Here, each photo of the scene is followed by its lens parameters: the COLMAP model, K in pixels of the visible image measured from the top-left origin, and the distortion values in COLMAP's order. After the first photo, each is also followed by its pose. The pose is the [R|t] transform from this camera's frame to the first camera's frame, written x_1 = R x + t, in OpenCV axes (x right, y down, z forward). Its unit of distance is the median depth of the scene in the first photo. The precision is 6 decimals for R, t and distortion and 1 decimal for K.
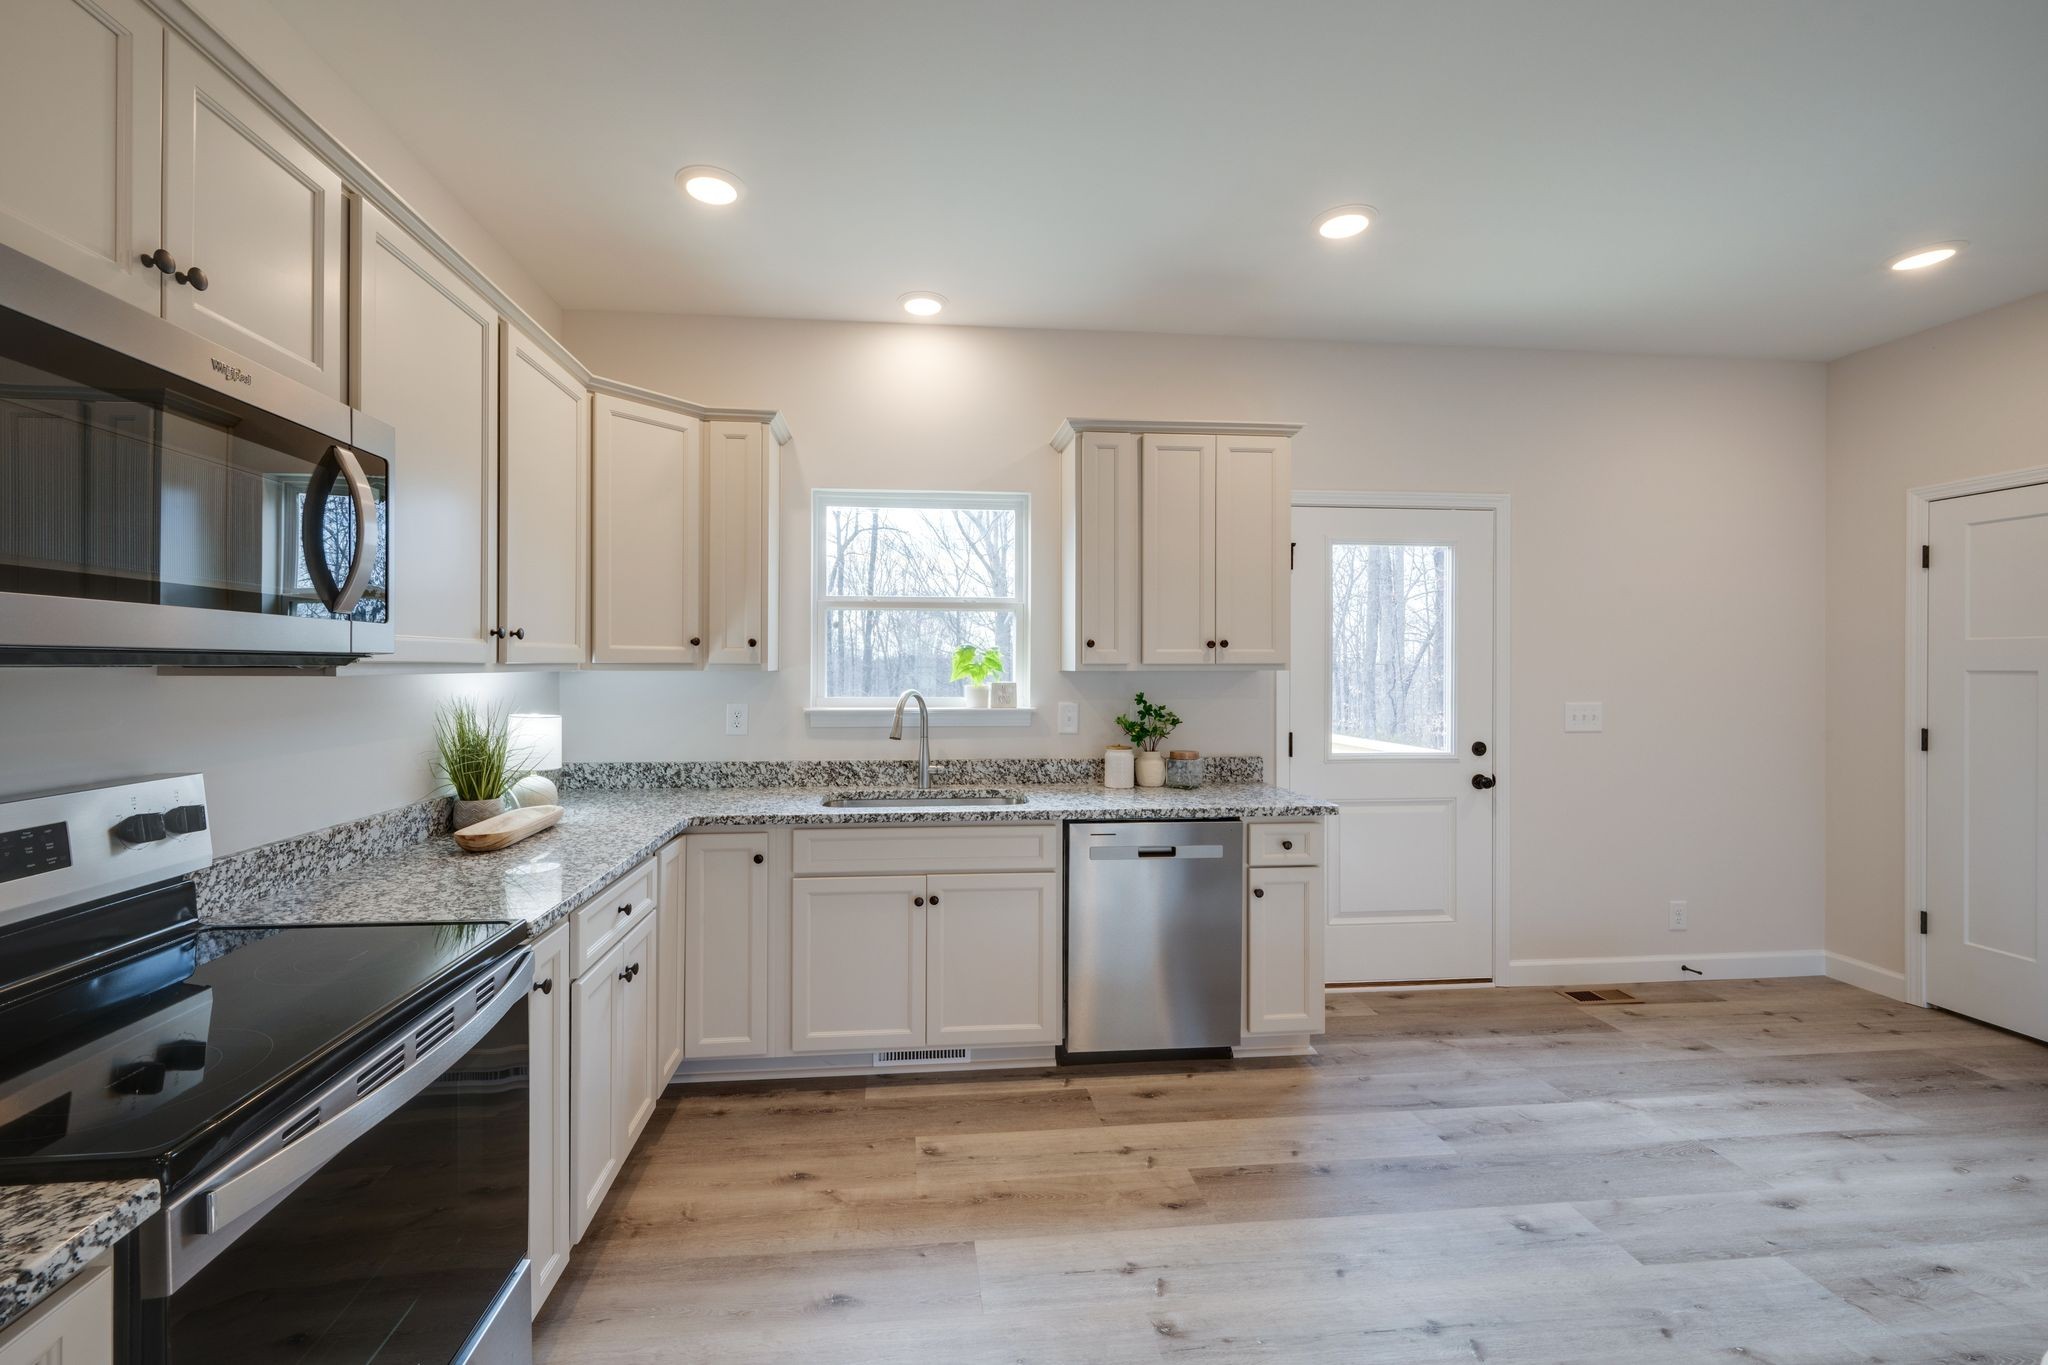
lens RADIAL K [[833.6, 0, 984.7], [0, 833.6, 666.4], [0, 0, 1]] dist [-0.000873, 0.000399]
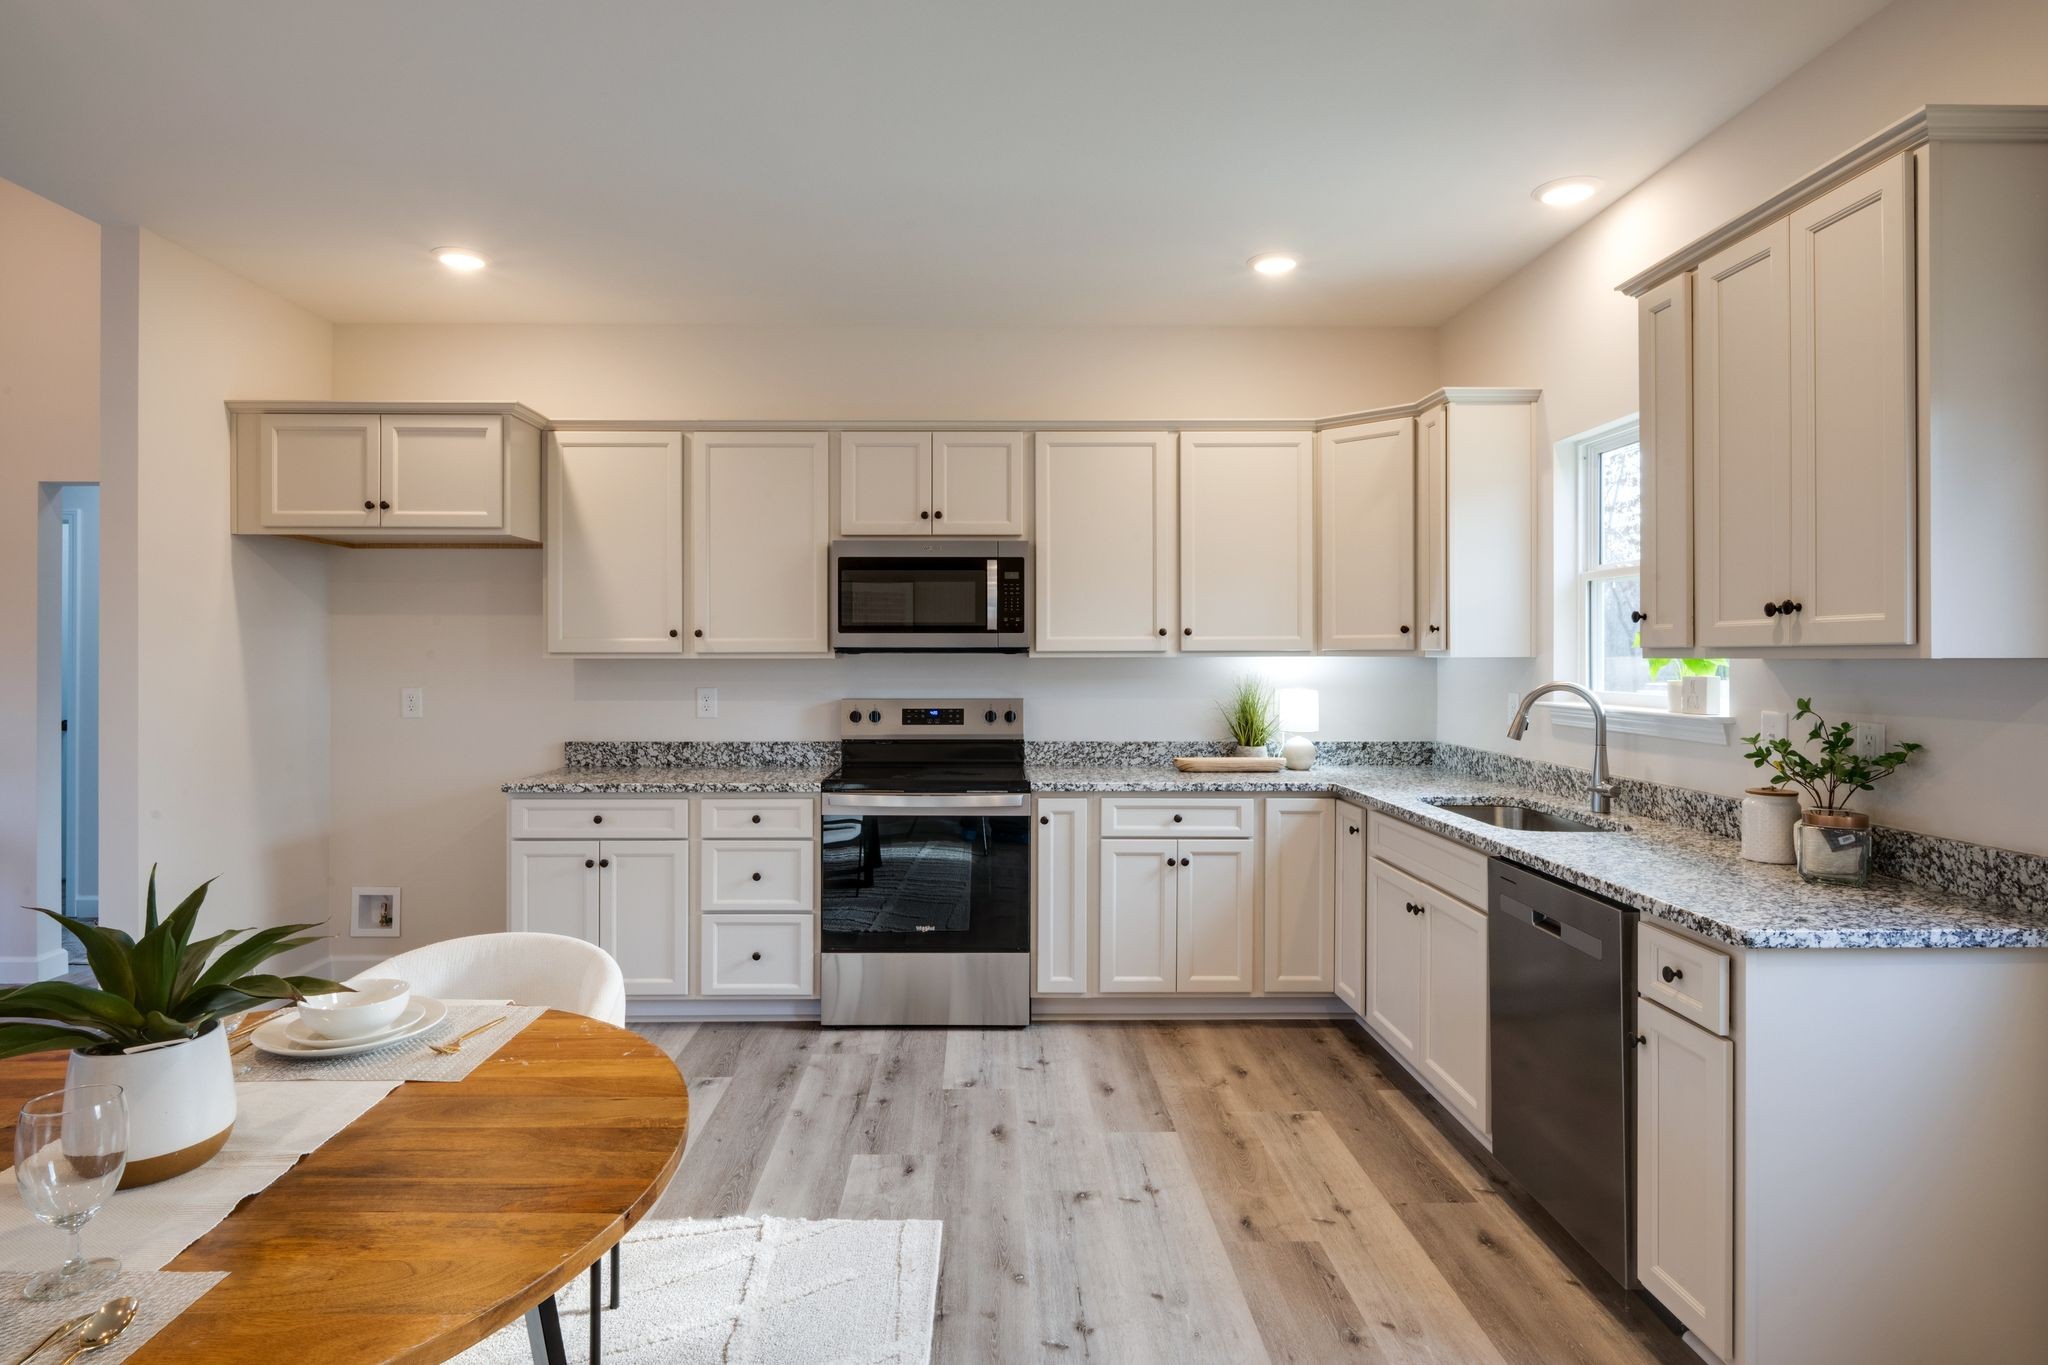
lens RADIAL K [[1112.4, 0, 998.3], [0, 1112.4, 650.2], [0, 0, 1]] dist [-0.001481, -0.000544]
pose [[-0.080219, -0.004673, -0.996766, 1.127875], [-0.000044, 0.999989, -0.004684, 0.003308], [0.996777, -0.000332, -0.080218, 0.613627]]
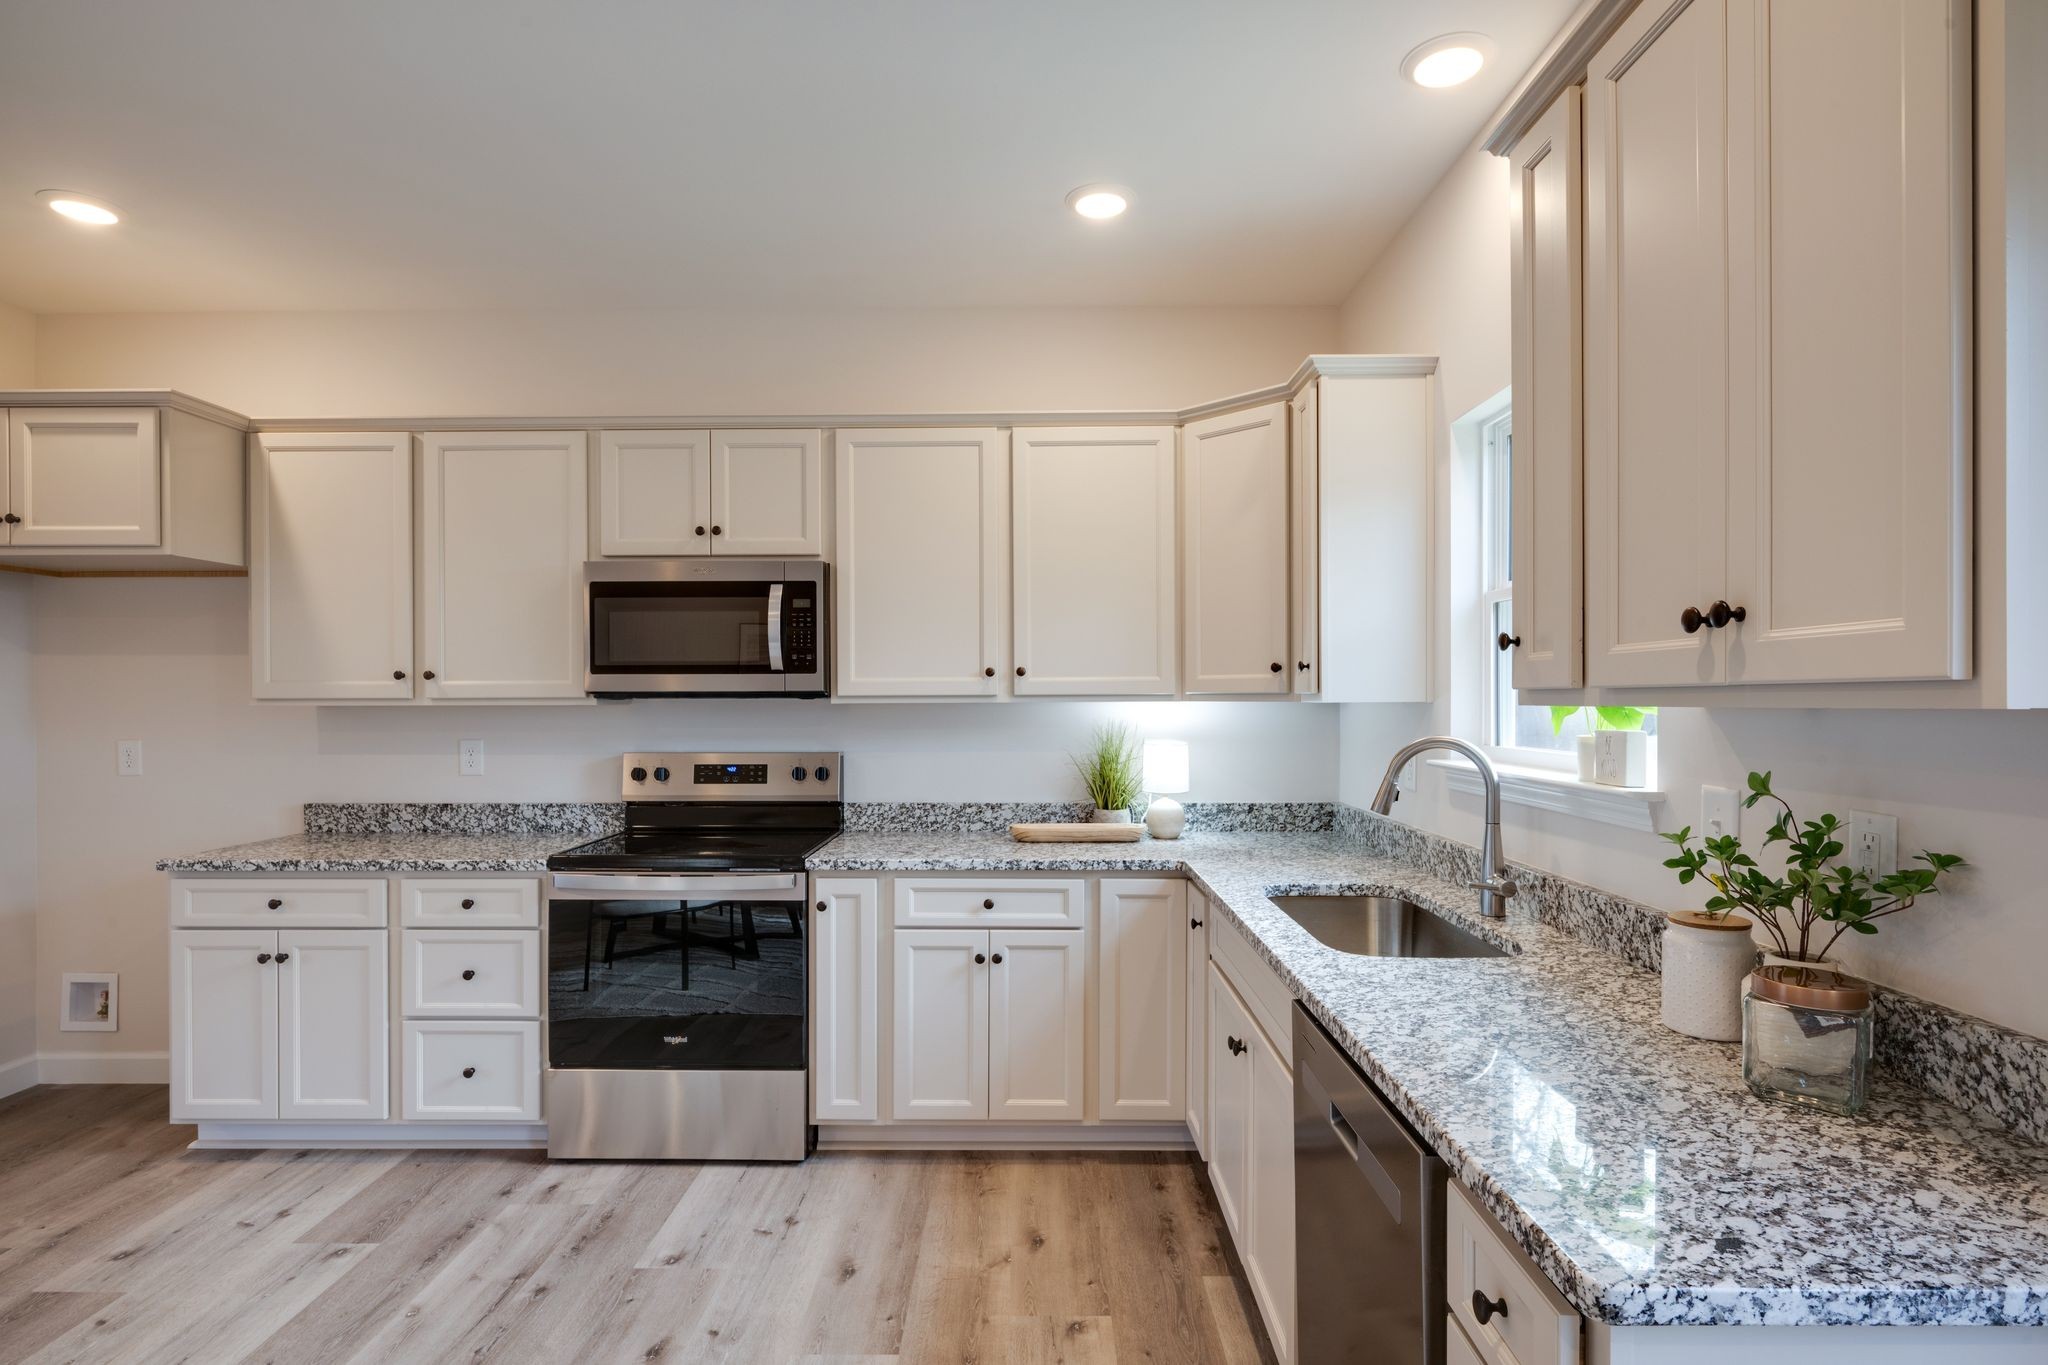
lens RADIAL K [[1026.1, 0, 1024.9], [0, 1026.1, 701.1], [0, 0, 1]] dist [-0.002279, 0.000470]
pose [[-0.101936, 0.002425, -0.994788, 0.731926], [0.002285, 0.999995, 0.002204, 0.001564], [0.994788, -0.002048, -0.101941, 0.873537]]
